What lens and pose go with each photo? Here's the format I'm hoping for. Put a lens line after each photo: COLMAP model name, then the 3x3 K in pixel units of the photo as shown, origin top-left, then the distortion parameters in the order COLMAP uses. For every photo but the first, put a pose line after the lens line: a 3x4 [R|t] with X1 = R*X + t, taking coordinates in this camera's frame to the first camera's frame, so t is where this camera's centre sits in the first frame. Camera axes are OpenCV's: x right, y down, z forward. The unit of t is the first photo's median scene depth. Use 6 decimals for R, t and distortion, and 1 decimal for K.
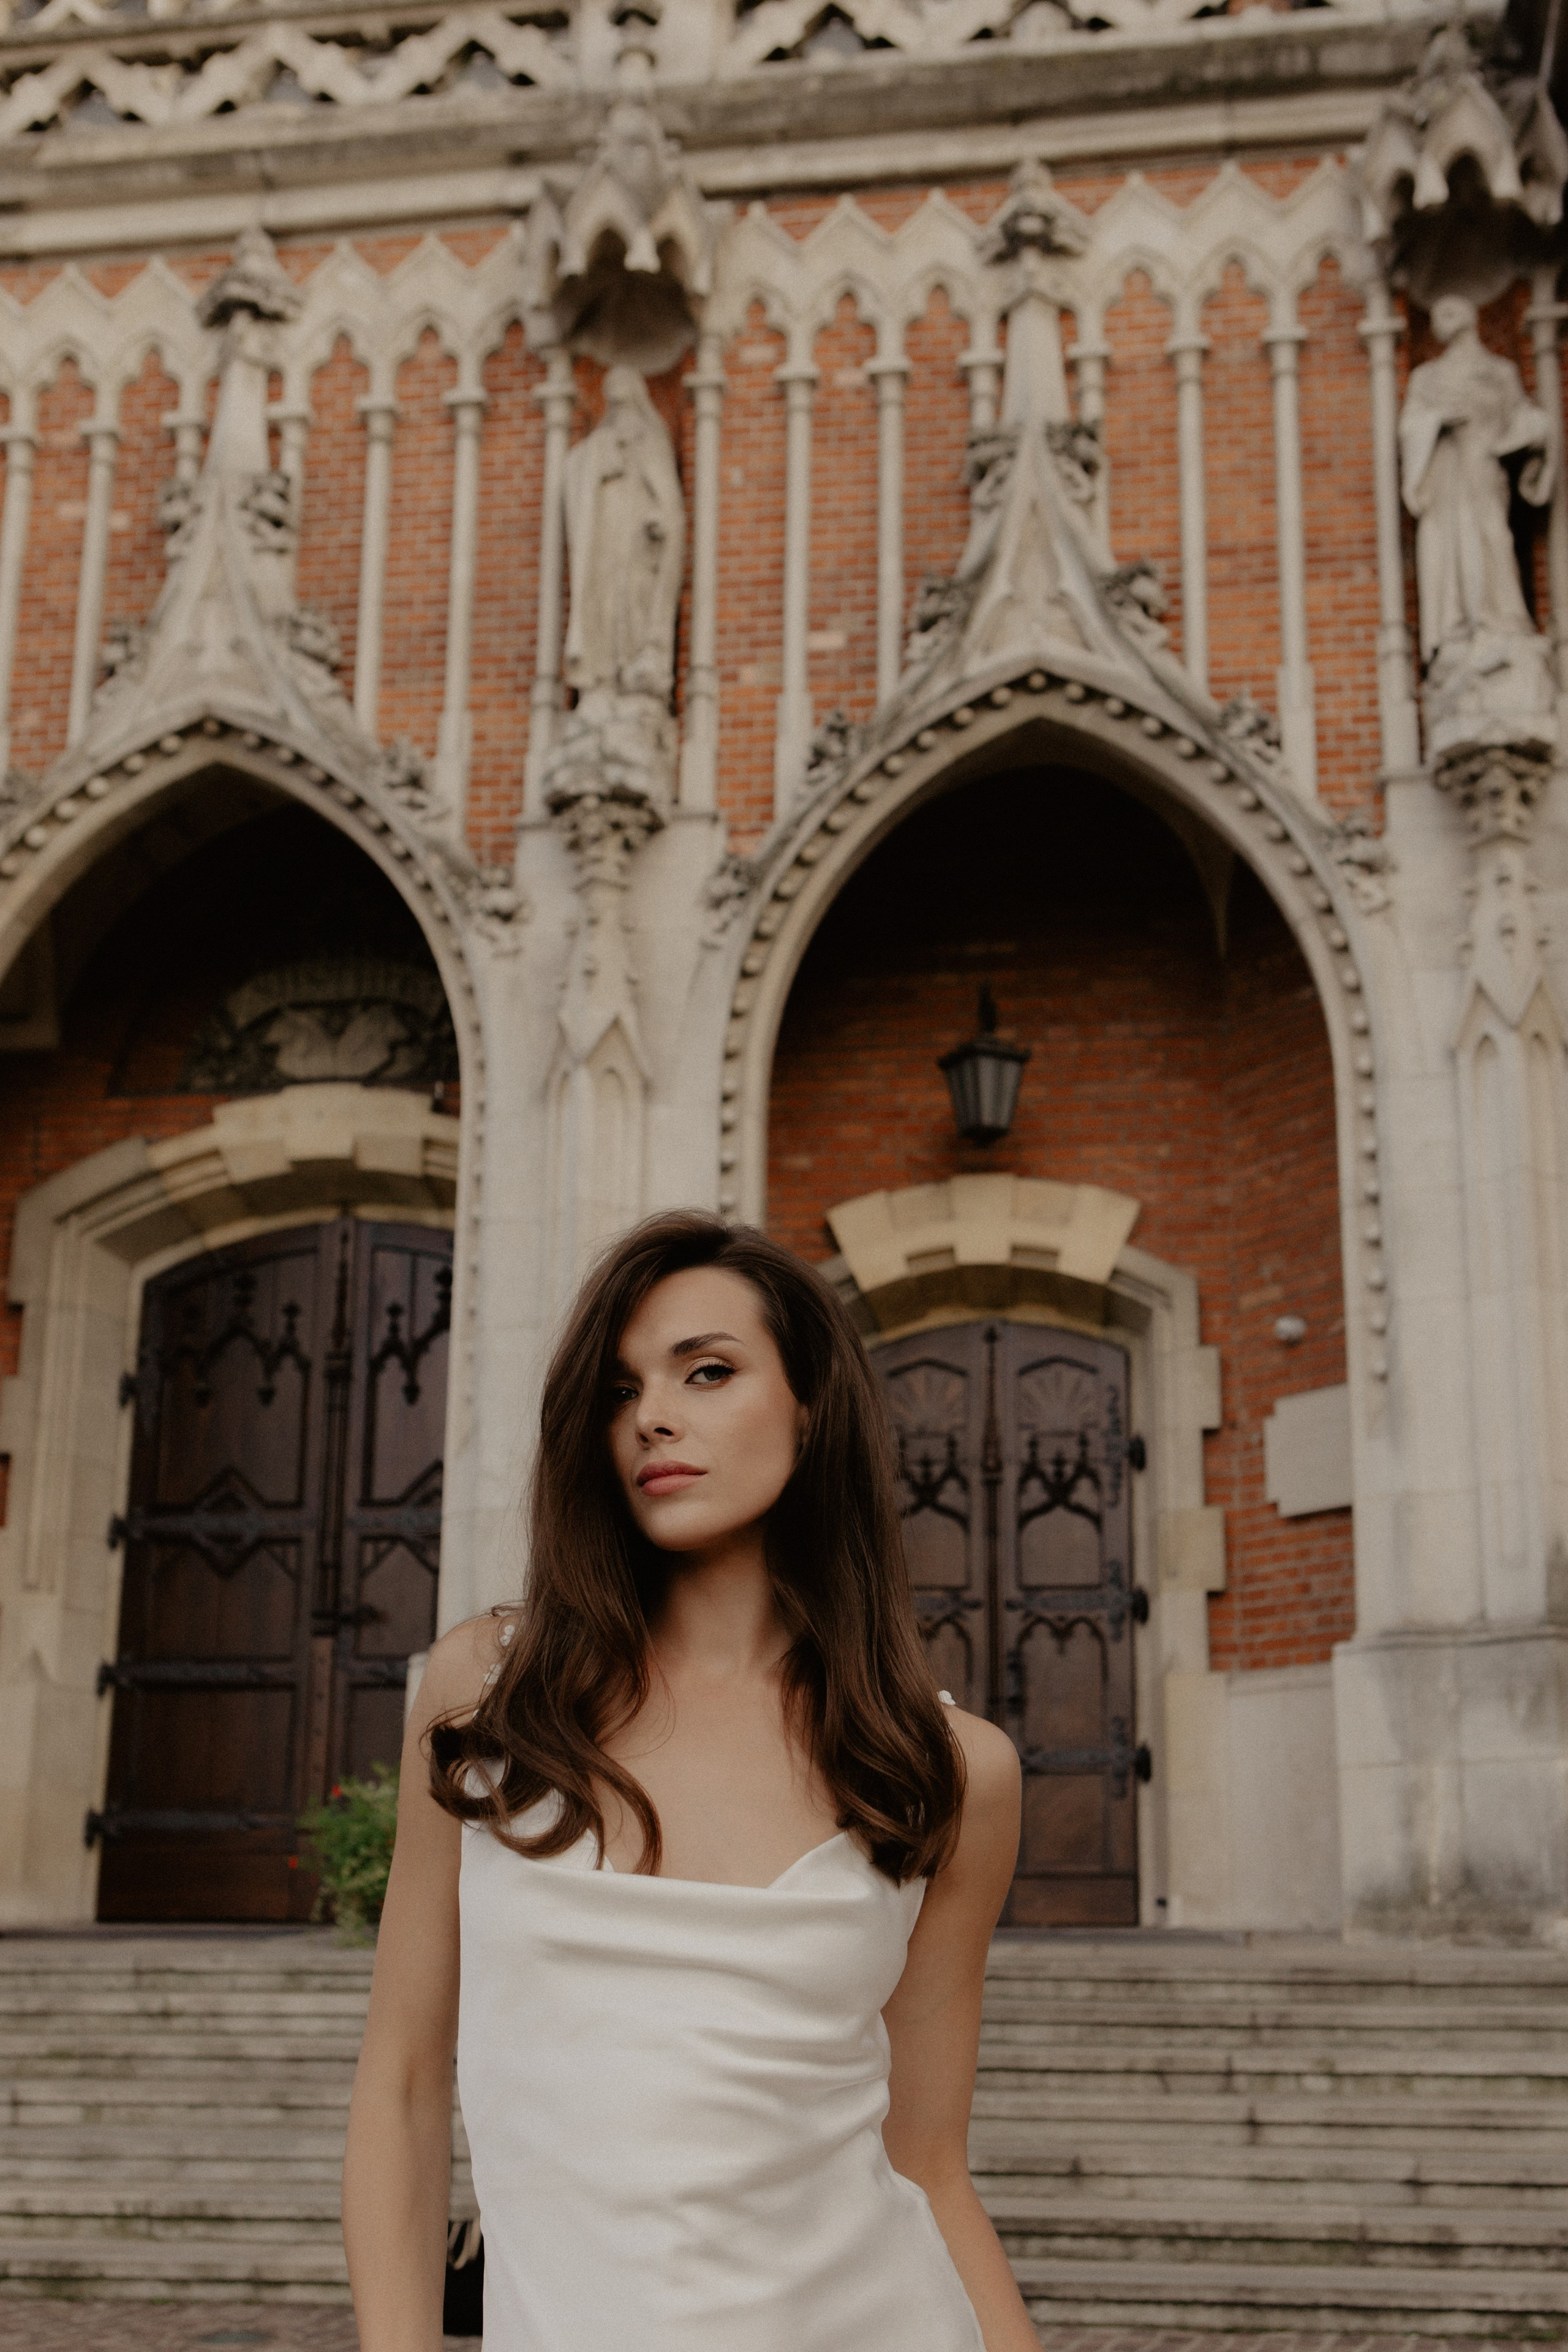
lens RADIAL K [[2401.6, 0, 829.2], [0, 2401.6, 1178.5], [0, 0, 1]] dist [0.017485, -0.018117]
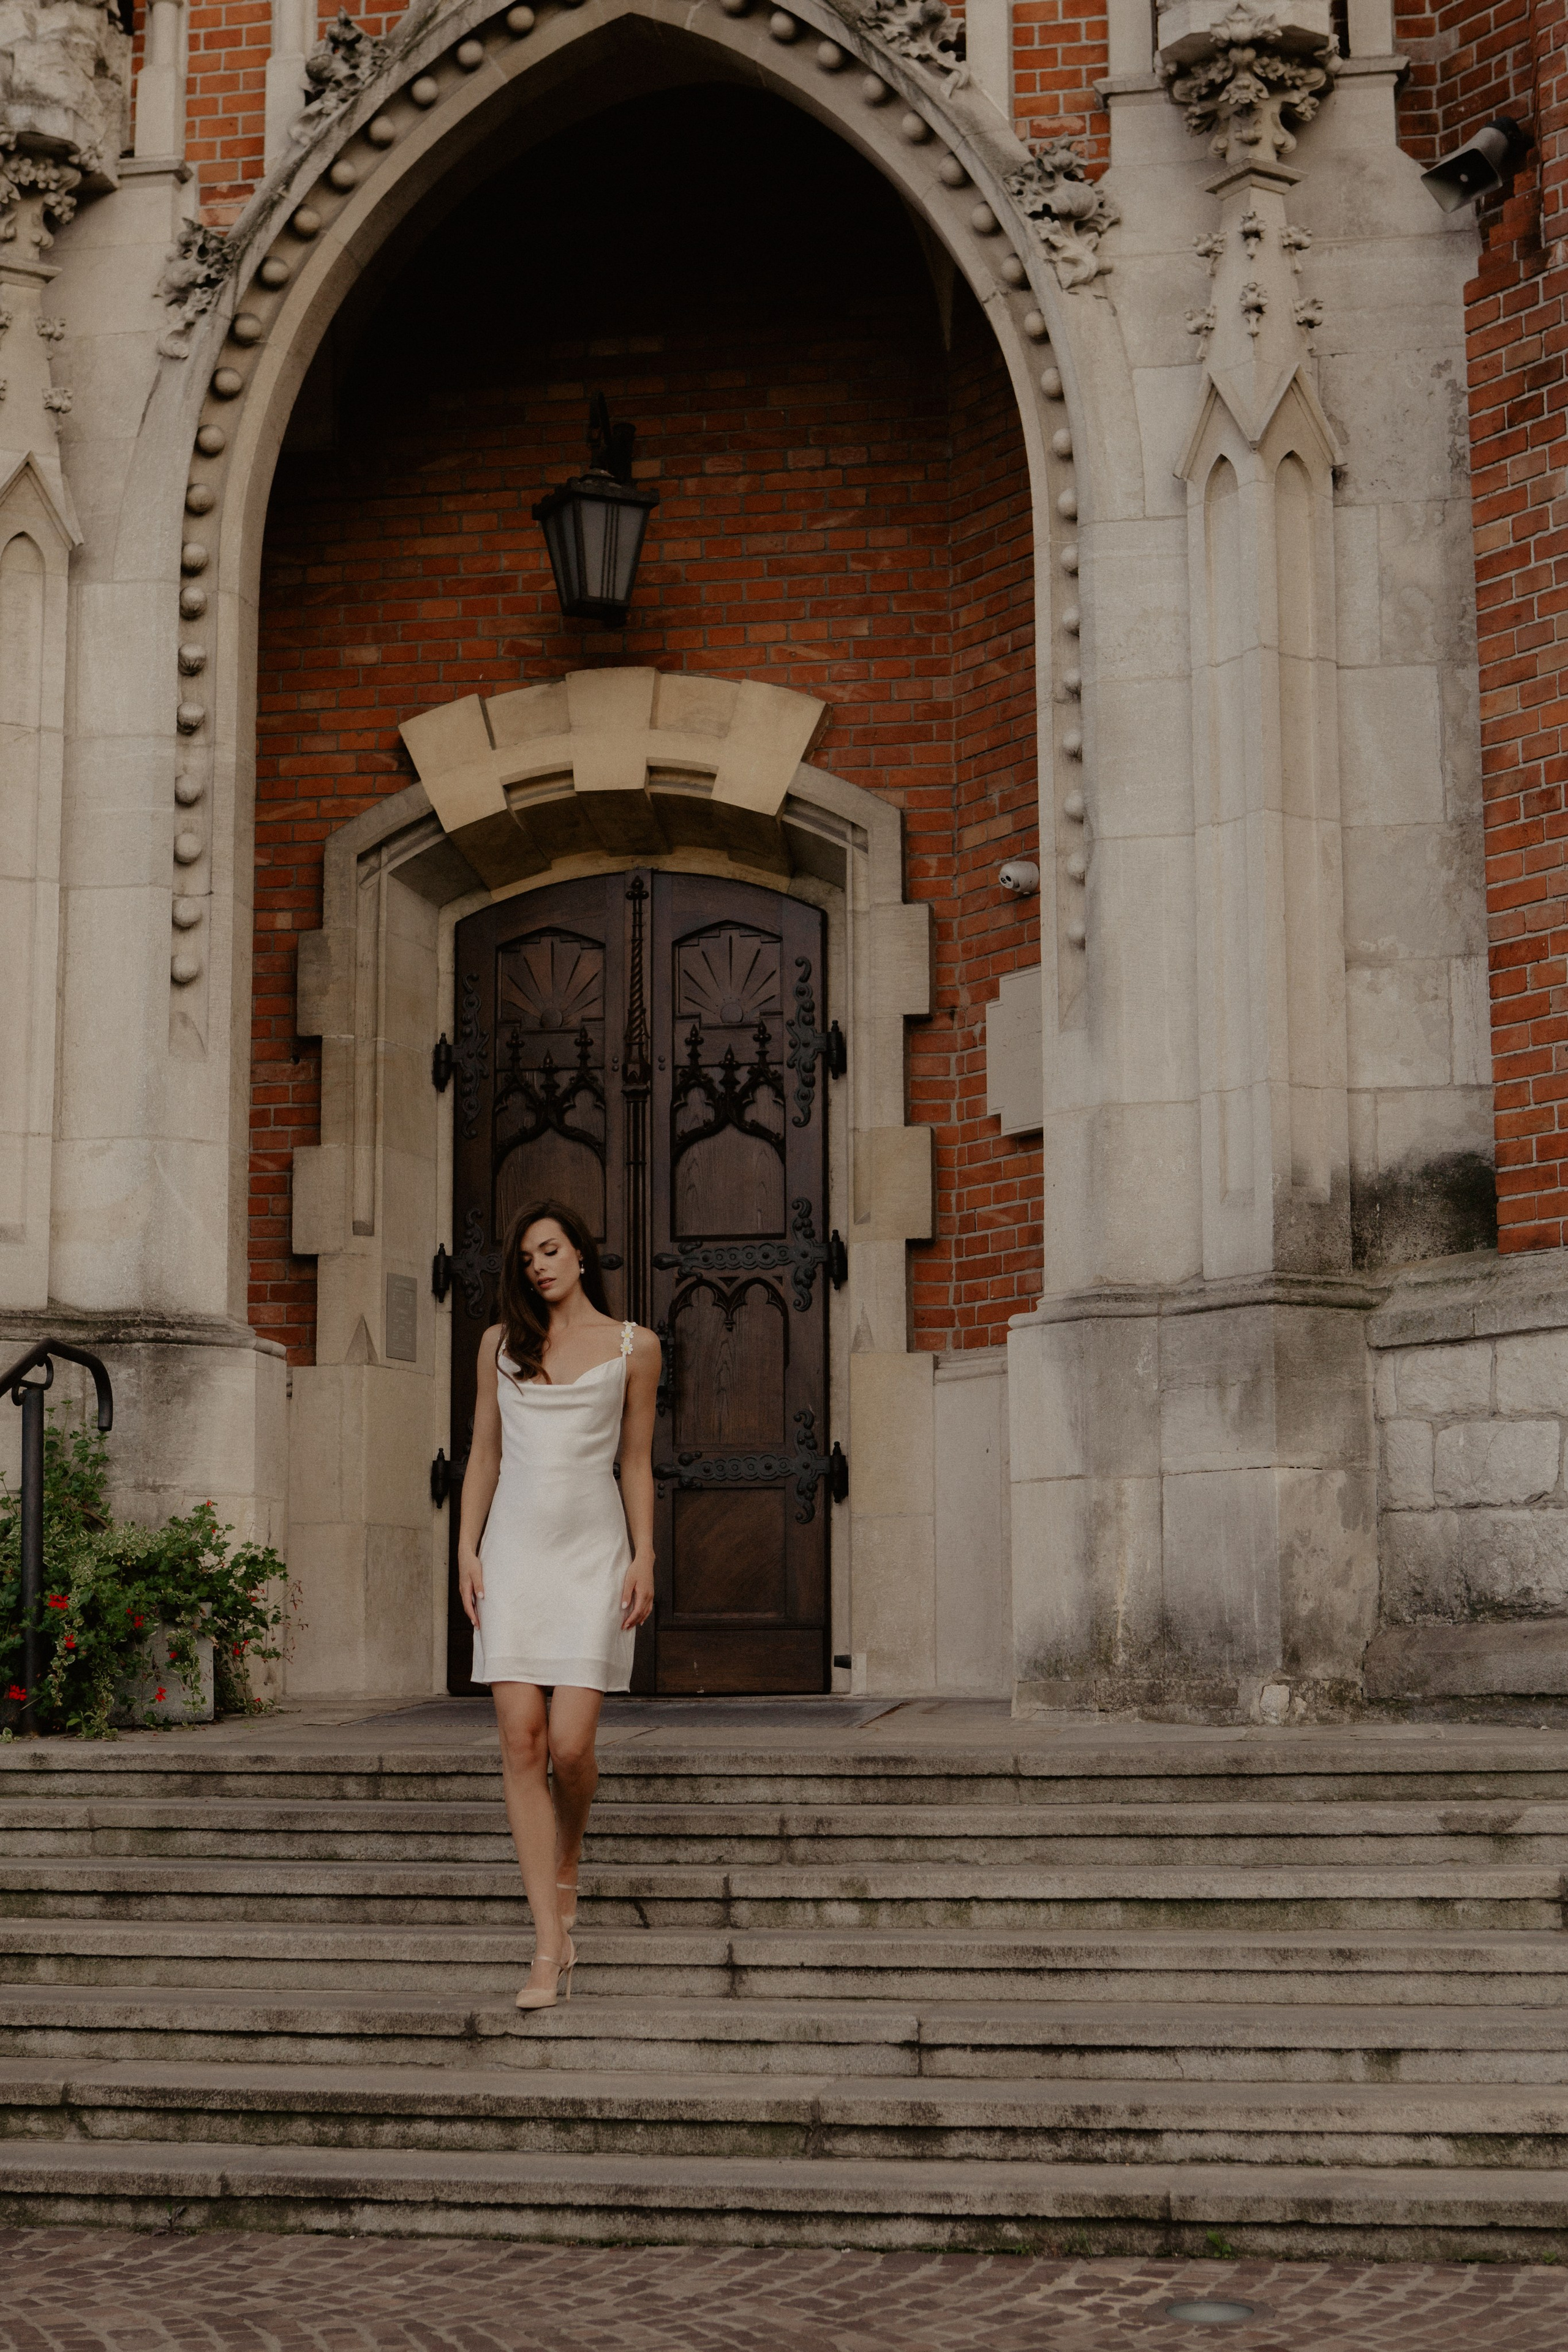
lens RADIAL K [[3316.1, 0, 788.6], [0, 3316.1, 928.4], [0, 0, 1]] dist [-0.043487, 0.049956]
pose [[0.999145, -0.018654, -0.036884, 0.162445], [0.021597, 0.996474, 0.081074, -0.003332], [0.035242, -0.081801, 0.996025, 0.015613]]
